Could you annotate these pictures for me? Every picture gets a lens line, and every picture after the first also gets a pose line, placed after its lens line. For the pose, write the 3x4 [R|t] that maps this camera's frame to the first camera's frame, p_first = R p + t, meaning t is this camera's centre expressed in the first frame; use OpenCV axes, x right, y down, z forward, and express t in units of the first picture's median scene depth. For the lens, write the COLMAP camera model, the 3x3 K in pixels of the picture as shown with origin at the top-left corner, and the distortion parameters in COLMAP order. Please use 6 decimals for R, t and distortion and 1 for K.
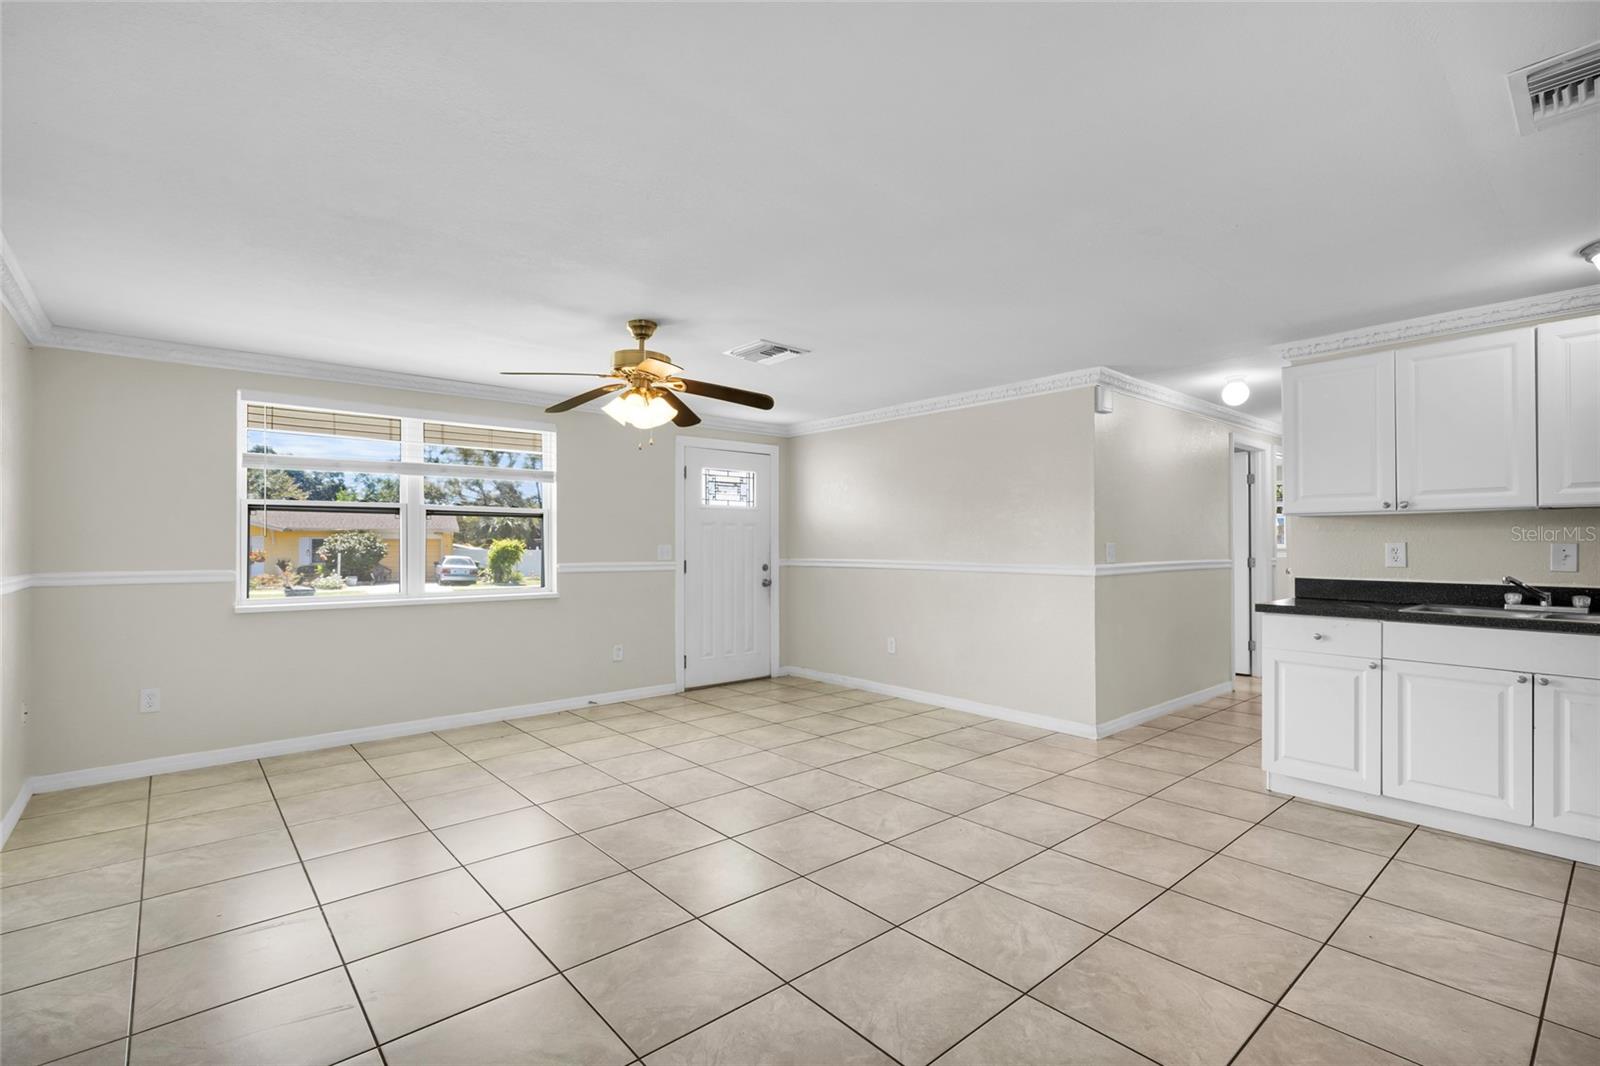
lens RADIAL K [[730.4, 0, 793.5], [0, 730.4, 543.0], [0, 0, 1]] dist [0.008471, -0.000359]
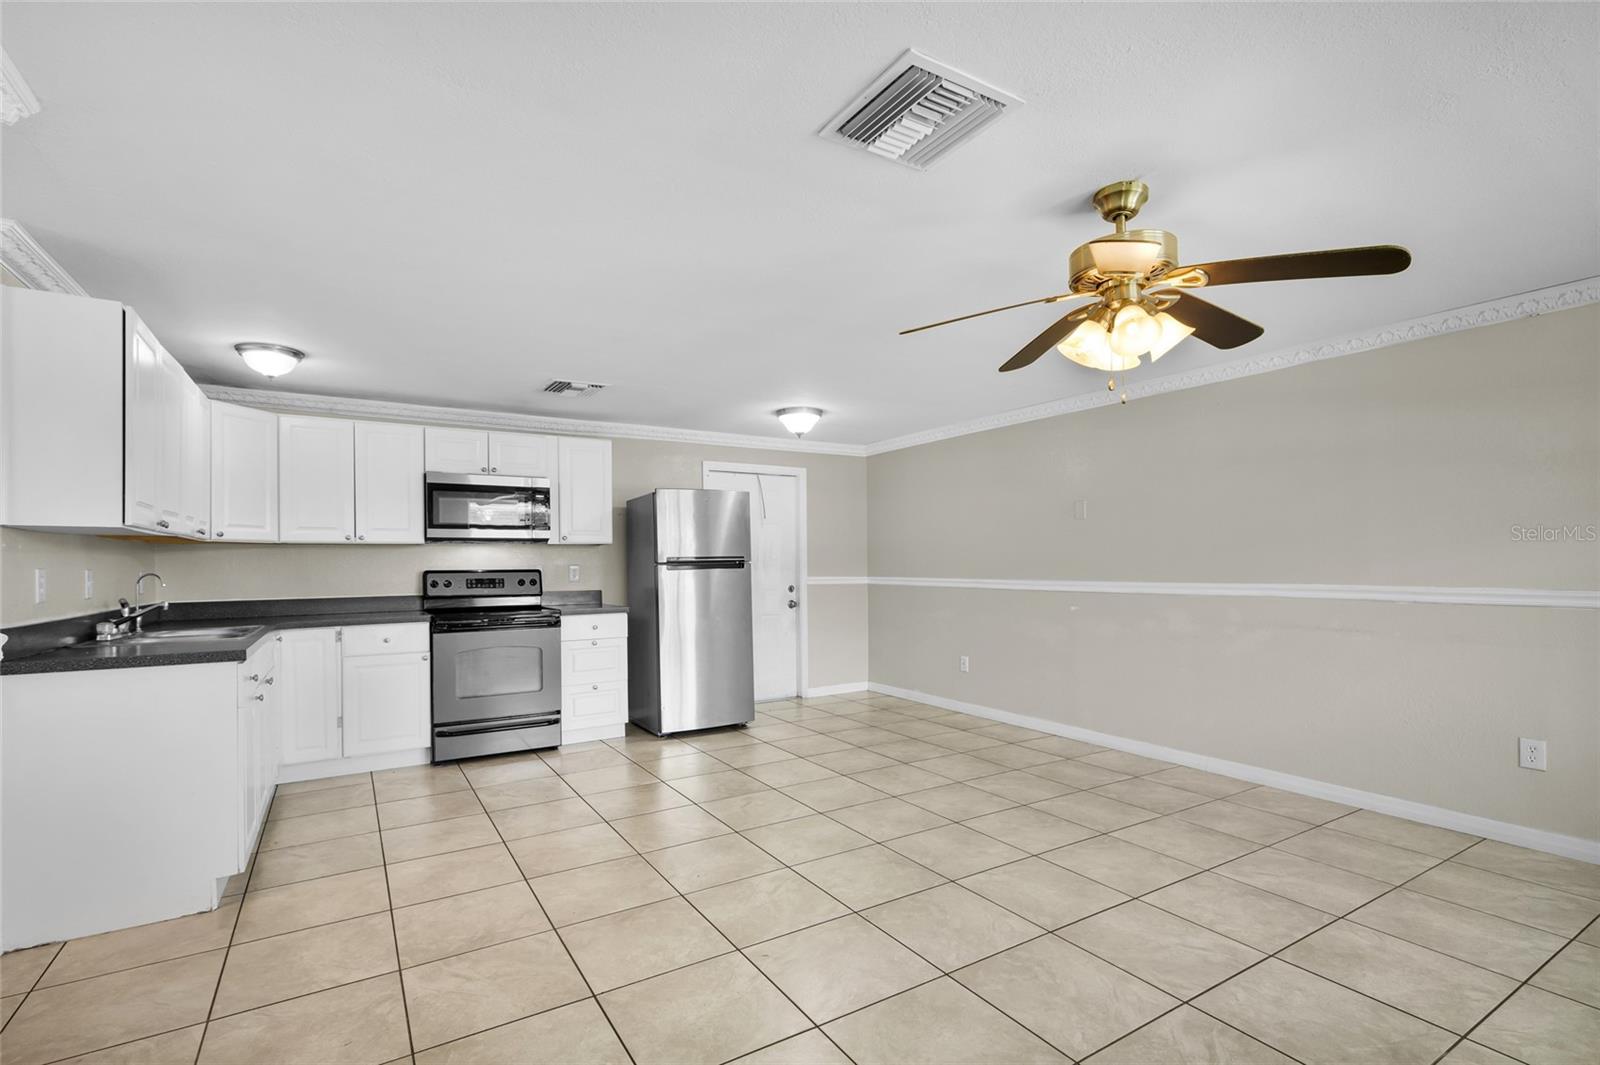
lens RADIAL K [[730.4, 0, 806.3], [0, 730.4, 564.8], [0, 0, 1]] dist [0.008471, -0.000359]
pose [[-0.989348, 0.009591, 0.145250, -0.031393], [0.009716, 0.999953, 0.000153, 0.002691], [-0.145242, 0.001562, -0.989395, 1.423393]]
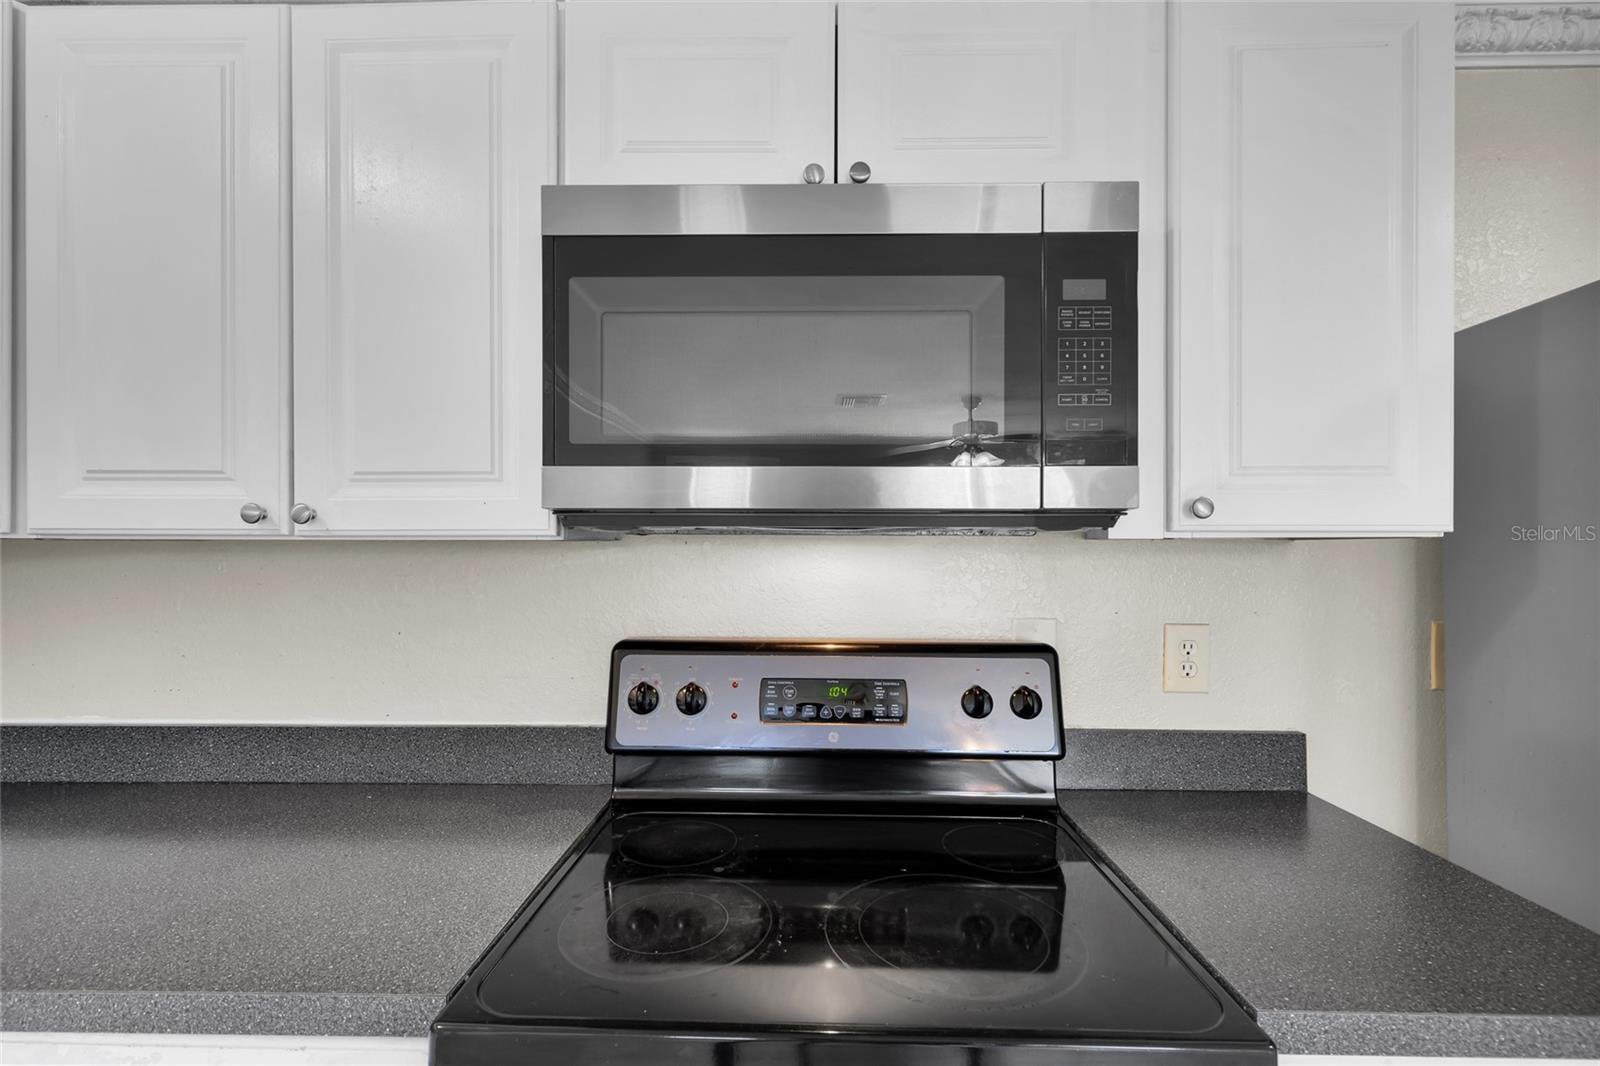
lens RADIAL K [[730.4, 0, 804.8], [0, 730.4, 542.5], [0, 0, 1]] dist [0.008471, -0.000359]
pose [[-0.744388, -0.000784, 0.667747, 0.498602], [-0.004697, 0.999981, -0.004062, -0.034183], [-0.667731, -0.006160, -0.744378, 0.503580]]
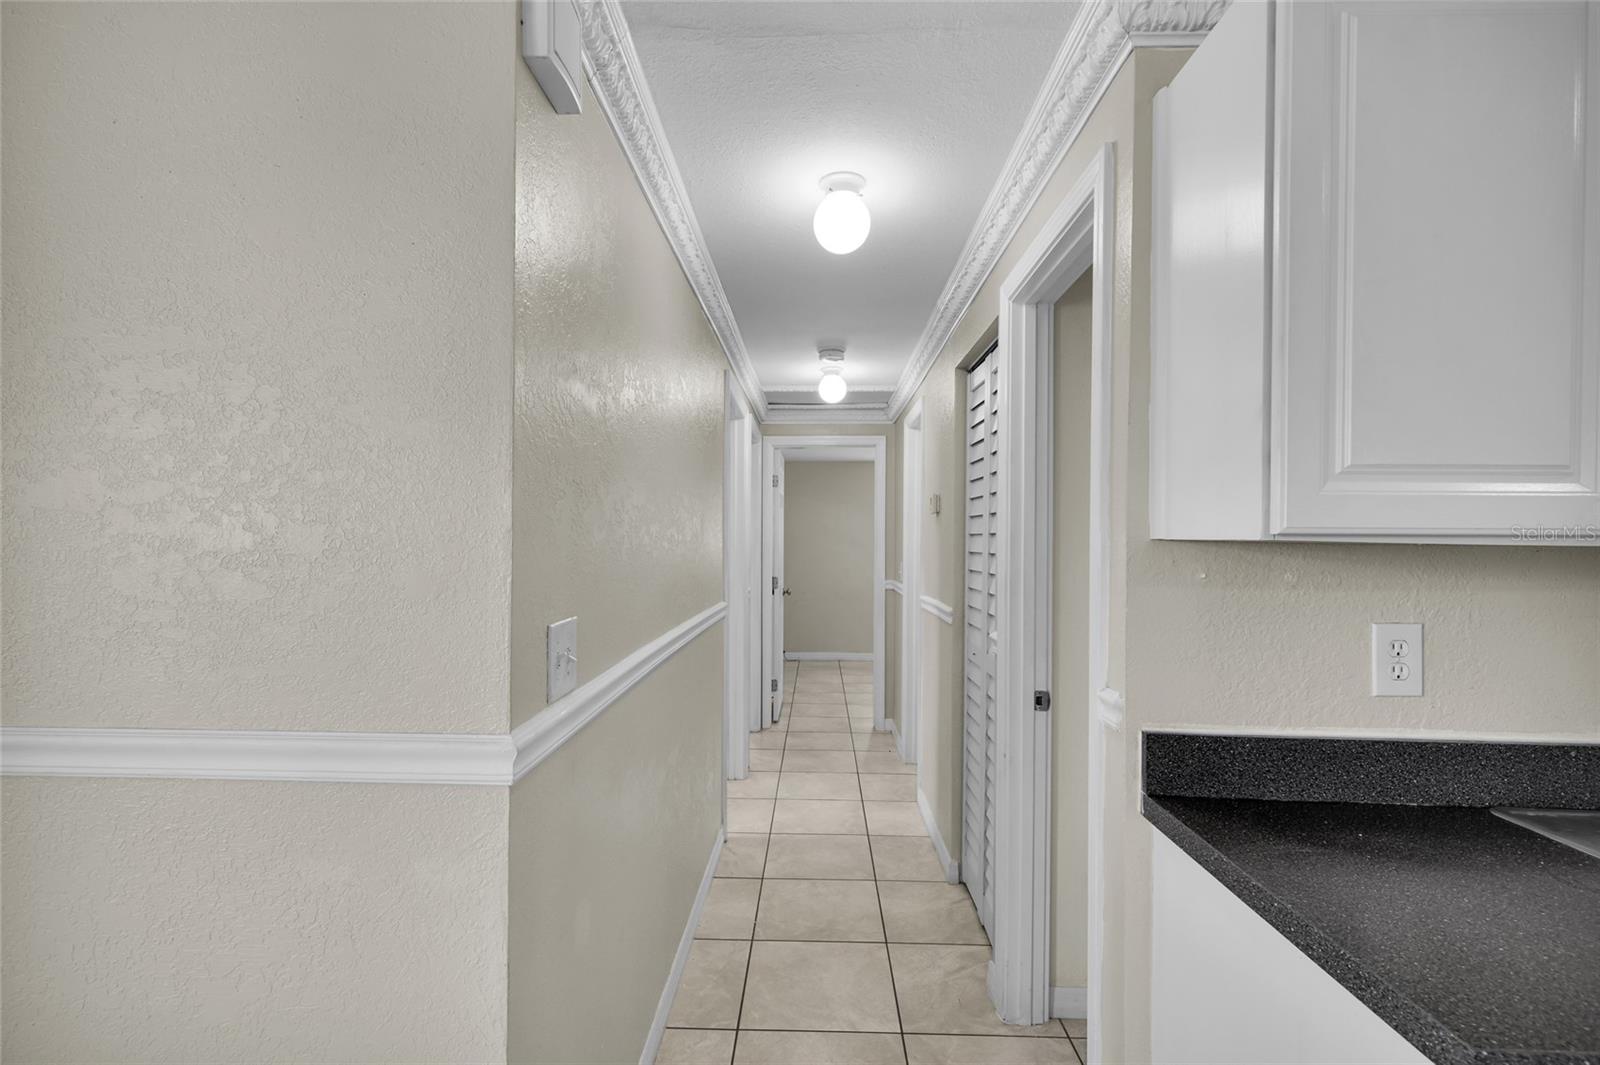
lens RADIAL K [[730.4, 0, 803.0], [0, 730.4, 537.4], [0, 0, 1]] dist [0.008471, -0.000359]
pose [[0.664857, 0.008778, 0.746919, 0.334632], [-0.010853, 0.999939, -0.002091, -0.032842], [-0.746891, -0.006716, 0.664912, 0.864329]]
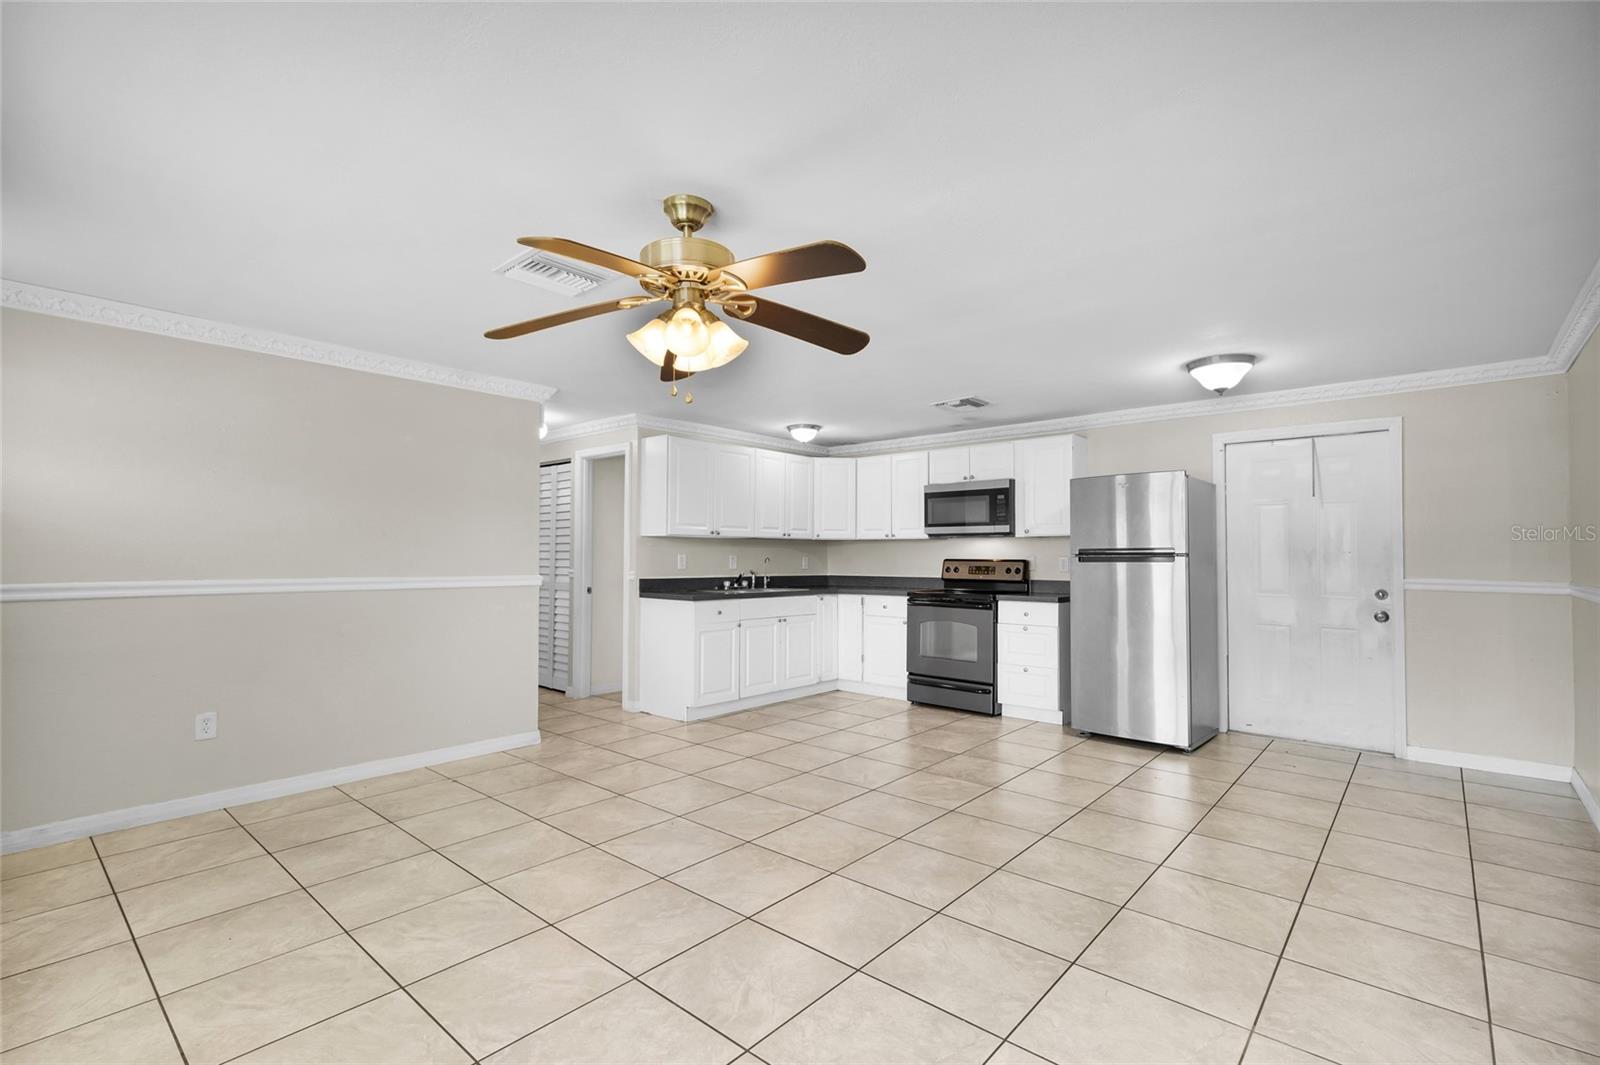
lens RADIAL K [[730.4, 0, 799.9], [0, 730.4, 537.1], [0, 0, 1]] dist [0.008471, -0.000359]
pose [[-0.150889, 0.026486, 0.988196, -0.738912], [-0.004807, 0.999610, -0.027525, 0.003811], [-0.988539, -0.008904, -0.150703, 0.869992]]
